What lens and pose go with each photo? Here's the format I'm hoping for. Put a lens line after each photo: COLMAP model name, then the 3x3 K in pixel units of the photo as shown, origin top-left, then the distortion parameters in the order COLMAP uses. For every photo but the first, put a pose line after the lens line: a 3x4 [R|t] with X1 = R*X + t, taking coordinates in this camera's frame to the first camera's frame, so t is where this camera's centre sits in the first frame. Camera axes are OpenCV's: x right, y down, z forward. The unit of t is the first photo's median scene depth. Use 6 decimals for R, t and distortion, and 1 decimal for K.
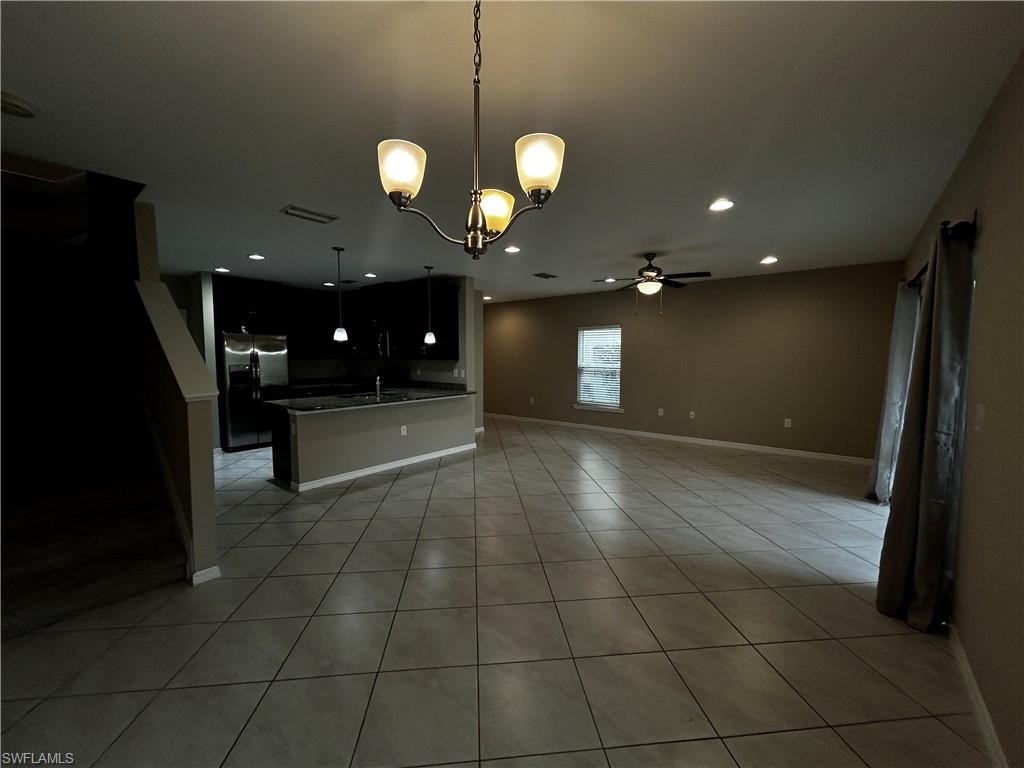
lens RADIAL K [[416.2, 0, 515.7], [0, 416.2, 383.6], [0, 0, 1]] dist [-0.011001, 0.000532]
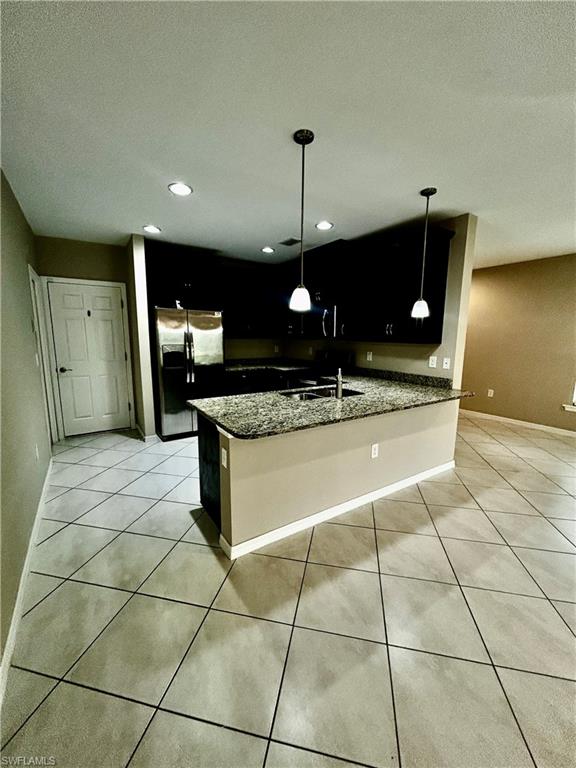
lens RADIAL K [[312.2, 0, 286.9], [0, 312.2, 384.6], [0, 0, 1]] dist [-0.011001, 0.000532]
pose [[0.951281, 0.058946, -0.302637, -0.225218], [-0.031775, 0.995071, 0.093936, -0.030130], [0.306682, -0.079743, 0.948466, 0.428846]]
